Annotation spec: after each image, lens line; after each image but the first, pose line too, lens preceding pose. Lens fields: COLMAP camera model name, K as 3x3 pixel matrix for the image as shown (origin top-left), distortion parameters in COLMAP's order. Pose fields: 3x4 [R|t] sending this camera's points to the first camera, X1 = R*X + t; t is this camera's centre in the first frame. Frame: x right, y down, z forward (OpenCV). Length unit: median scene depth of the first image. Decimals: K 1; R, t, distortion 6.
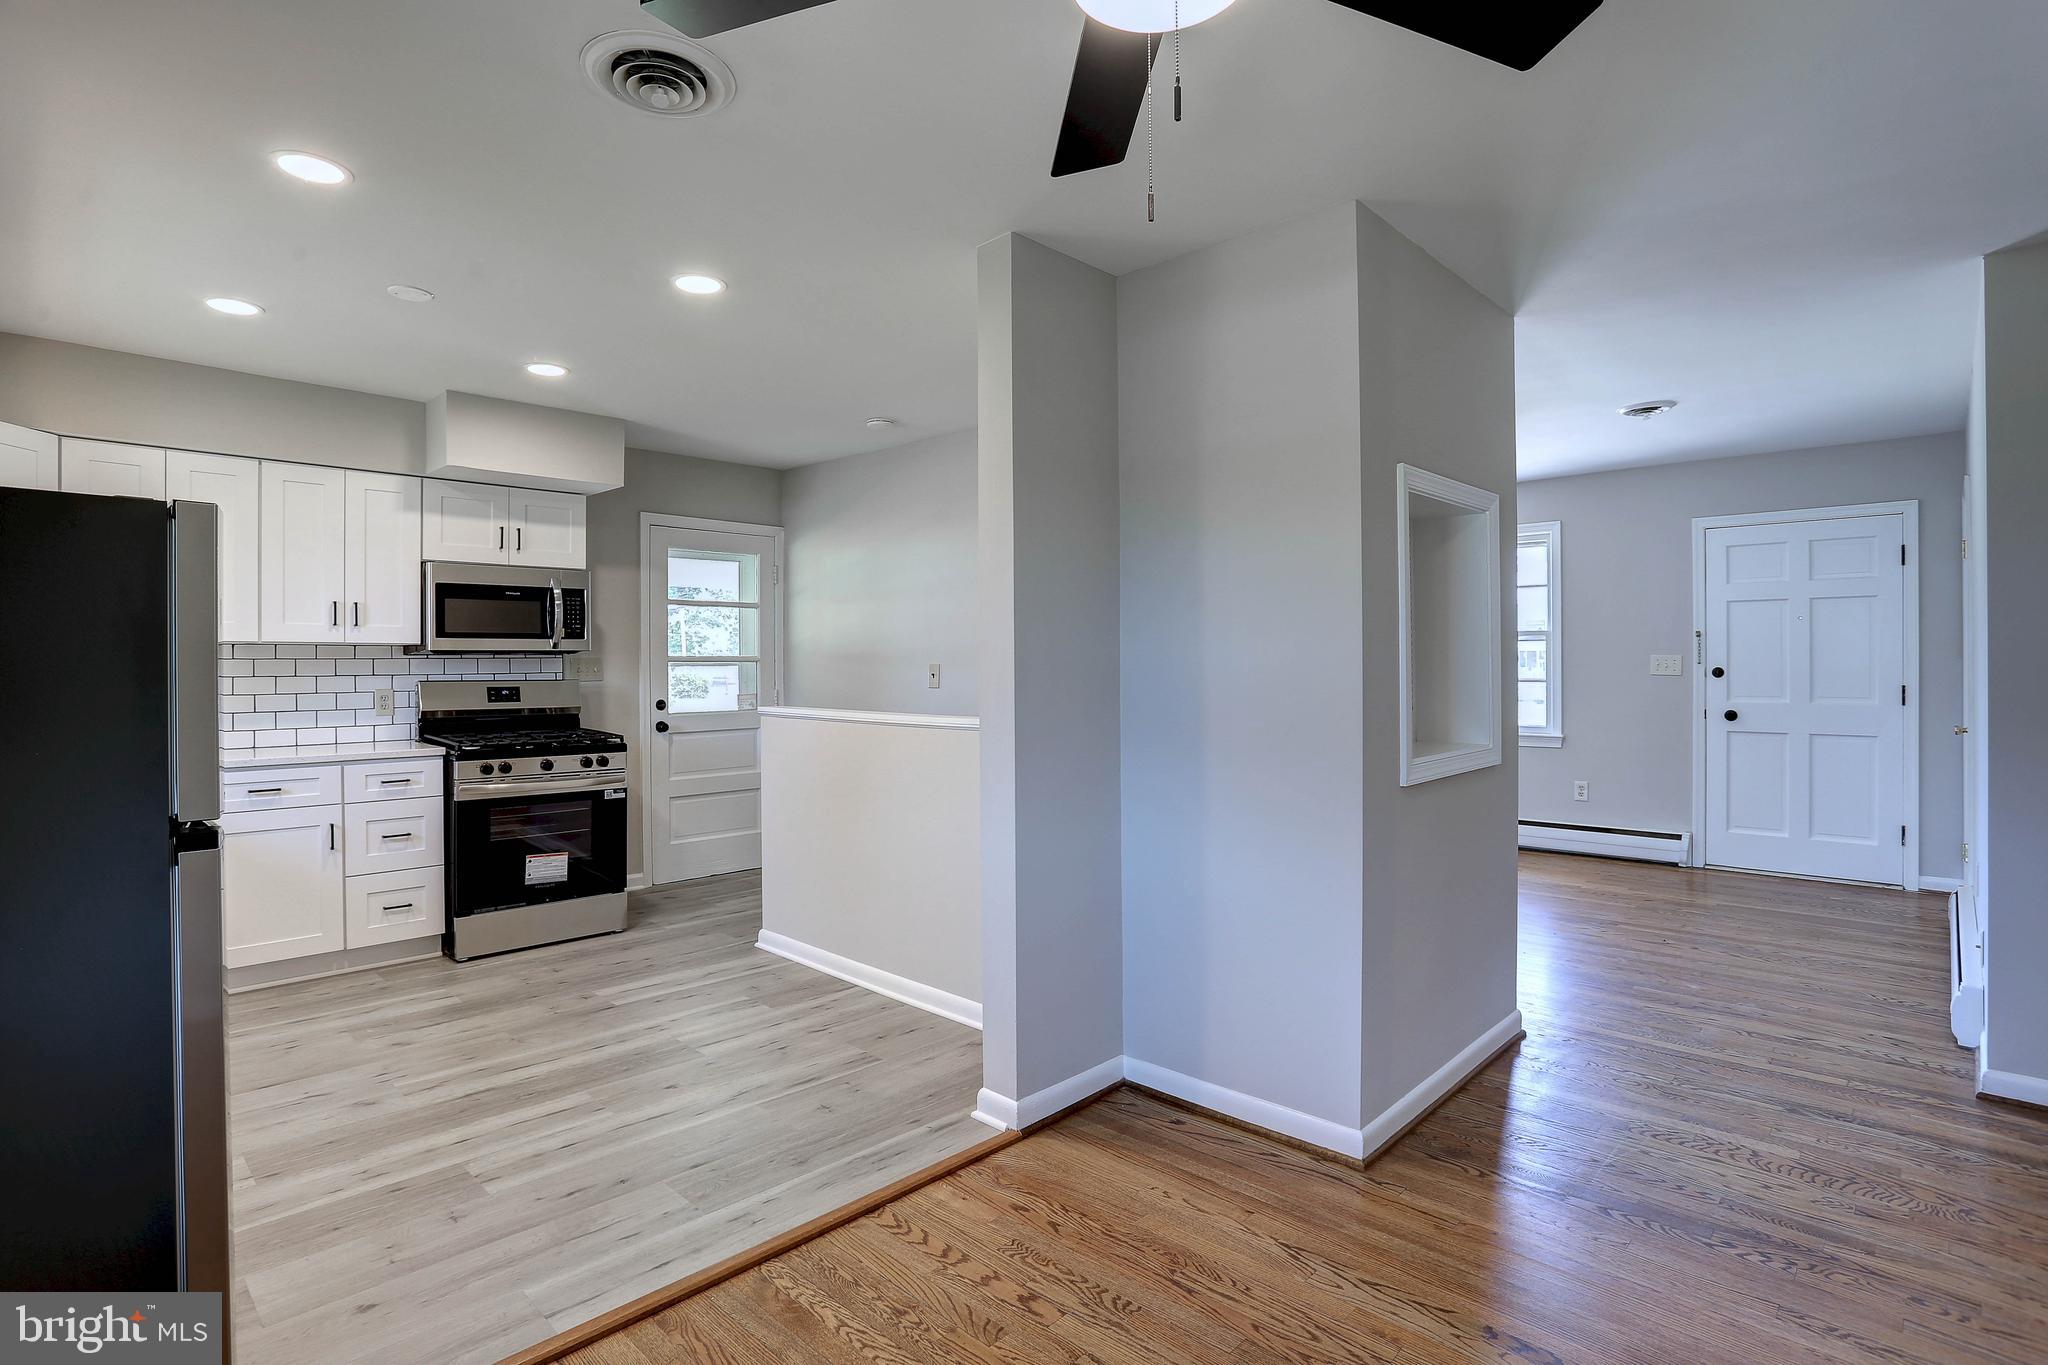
lens RADIAL K [[1008.6, 0, 1027.6], [0, 1008.6, 665.7], [0, 0, 1]] dist [-0.053847, 0.011565]
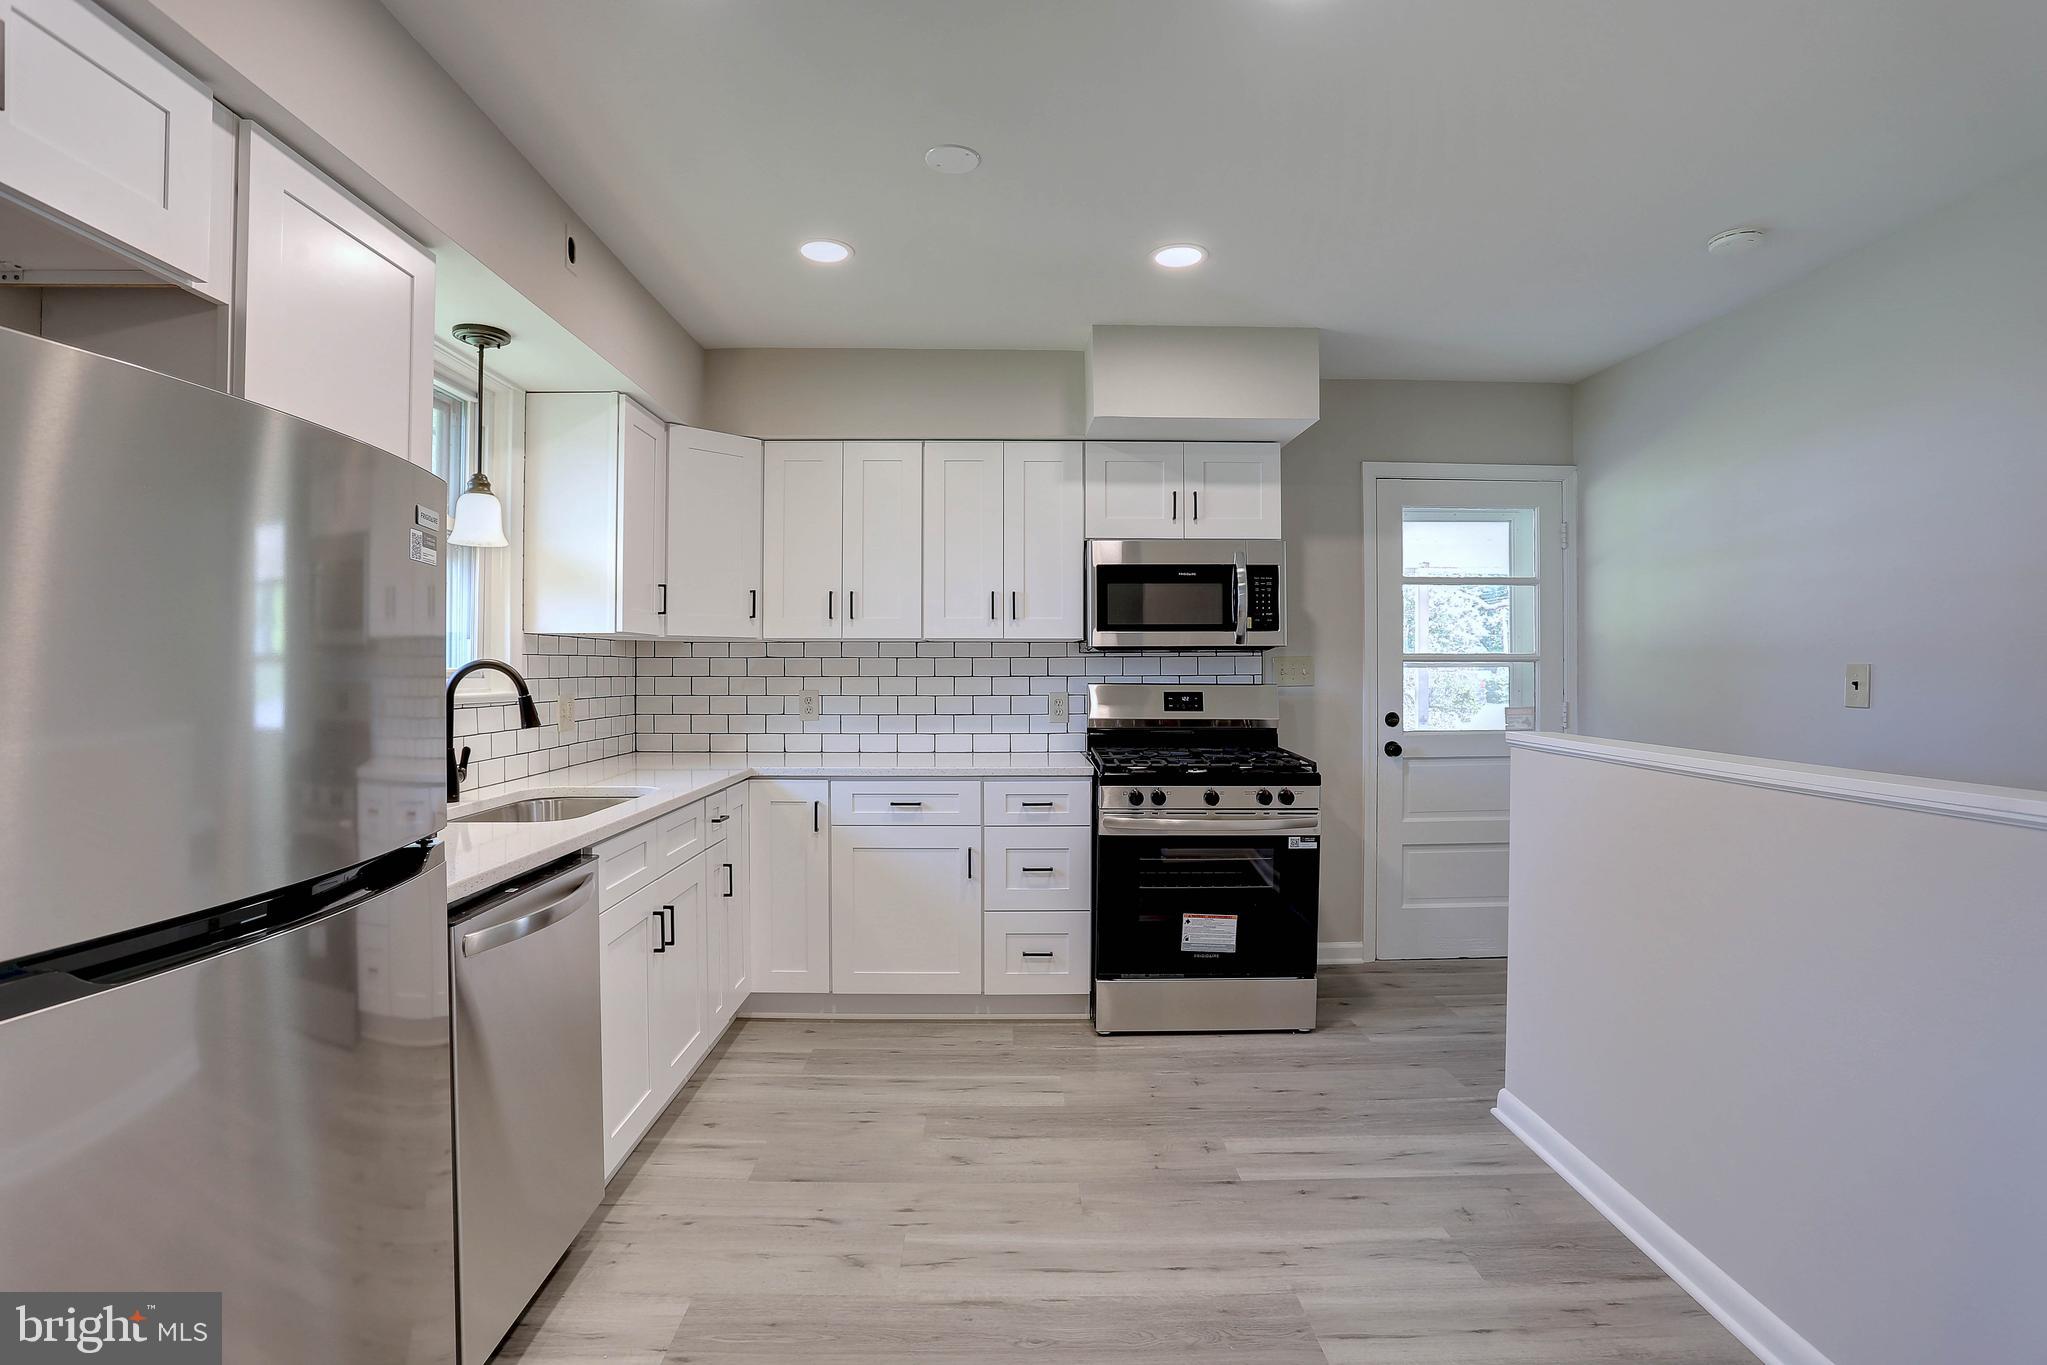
lens RADIAL K [[1008.1, 0, 1021.8], [0, 1008.1, 670.9], [0, 0, 1]] dist [-0.053847, 0.011565]
pose [[0.704607, 0.005516, -0.709576, -0.043583], [-0.004043, 0.999985, 0.003758, 0.001733], [0.709586, 0.000221, 0.704618, 0.365975]]
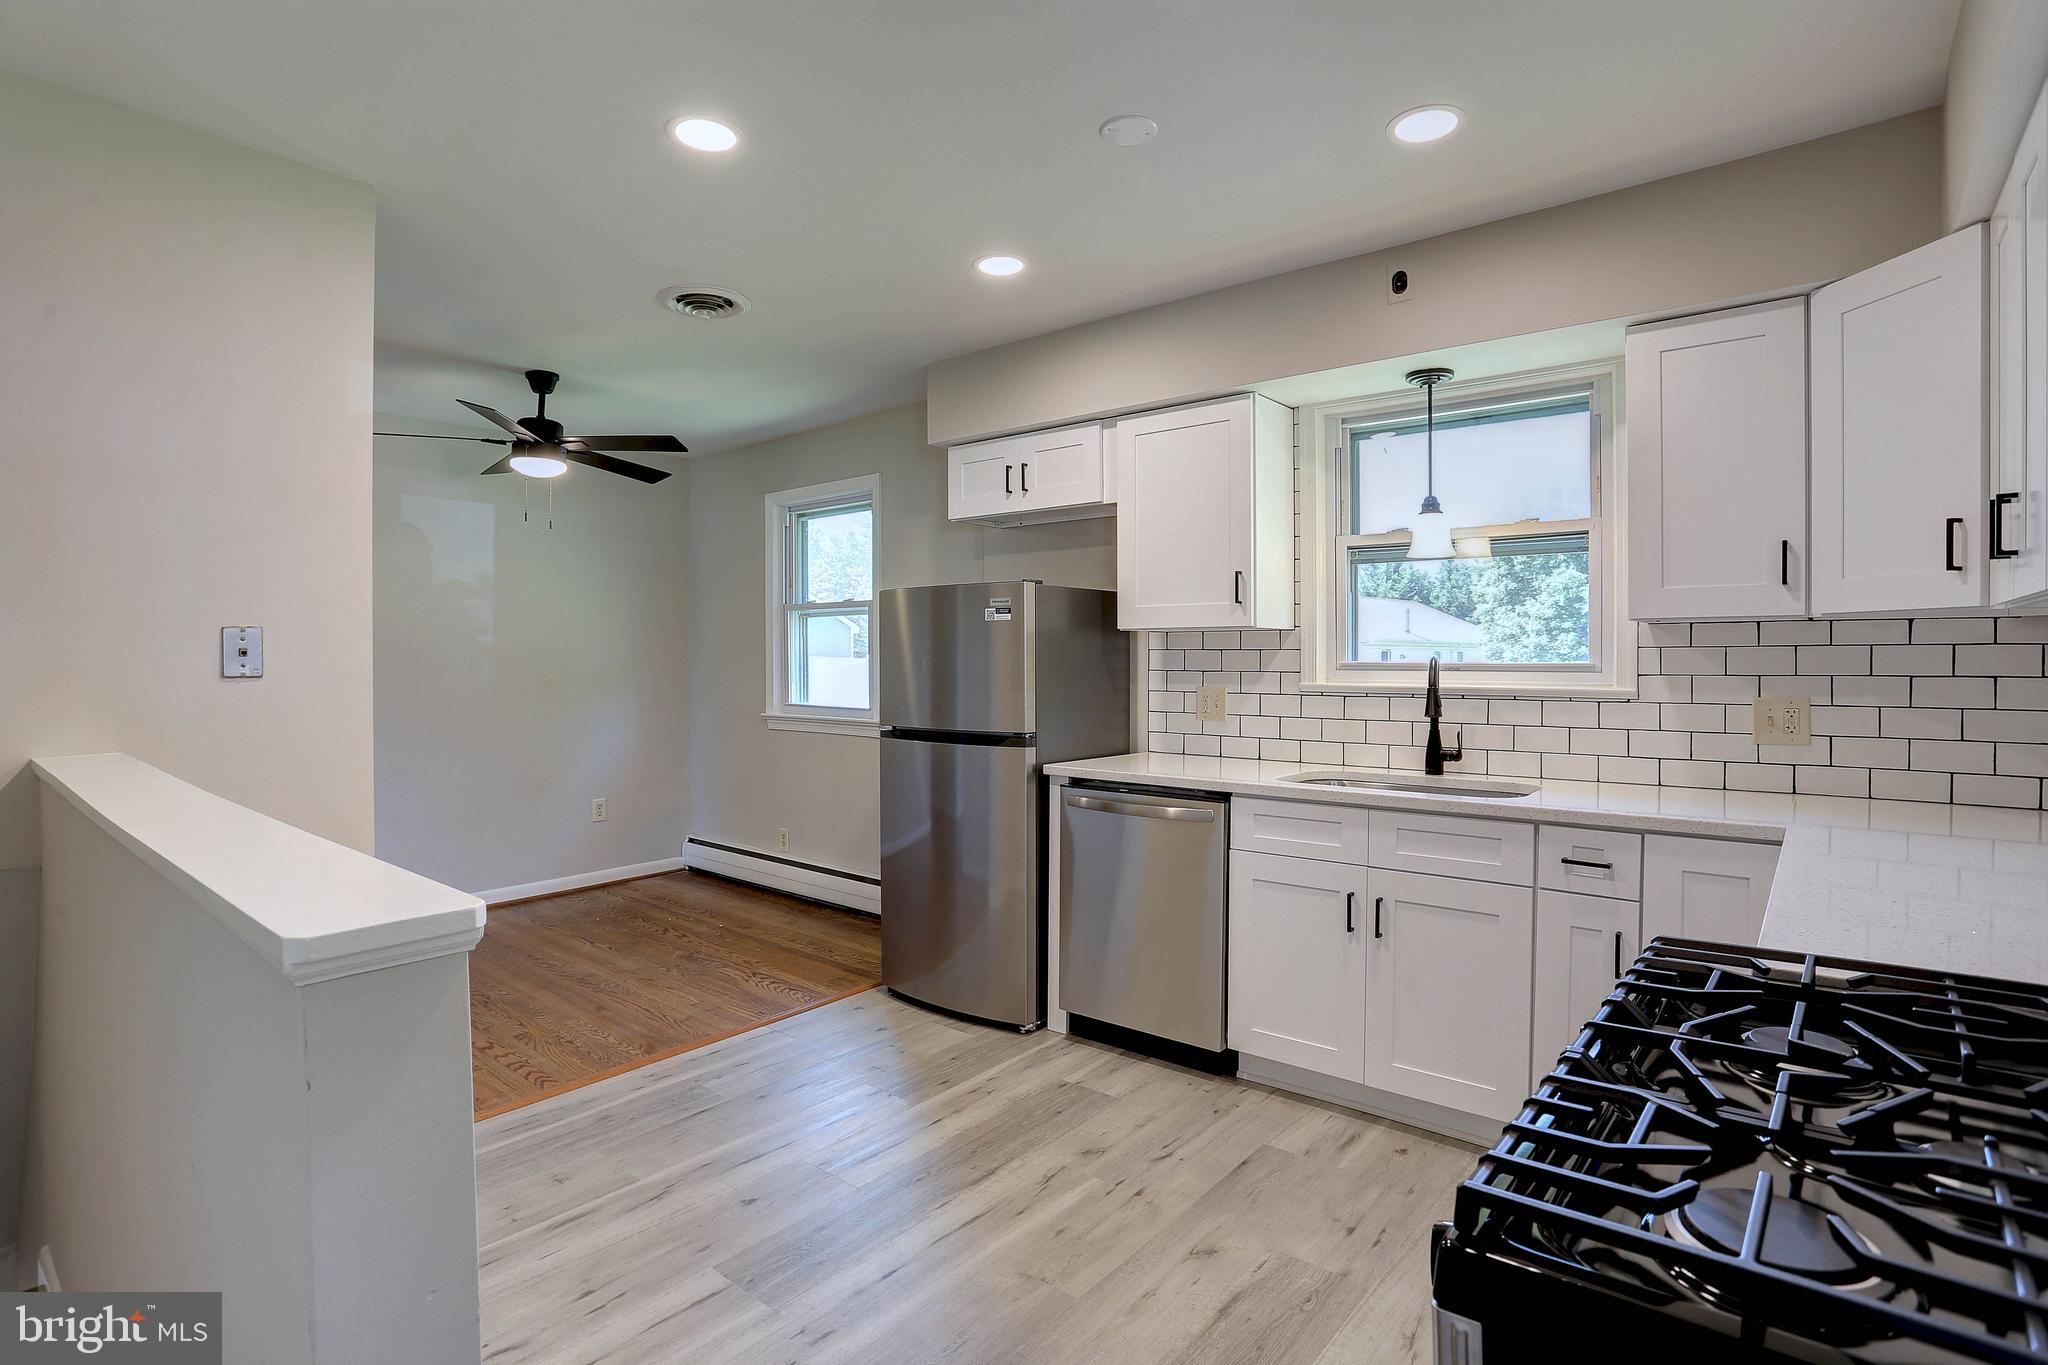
lens RADIAL K [[1008.6, 0, 1029.6], [0, 1008.6, 679.6], [0, 0, 1]] dist [-0.053847, 0.011565]
pose [[-0.997940, 0.008944, -0.063528, -0.364917], [0.007517, 0.999715, 0.022663, -0.002692], [0.063713, 0.022139, -0.997723, 1.219605]]
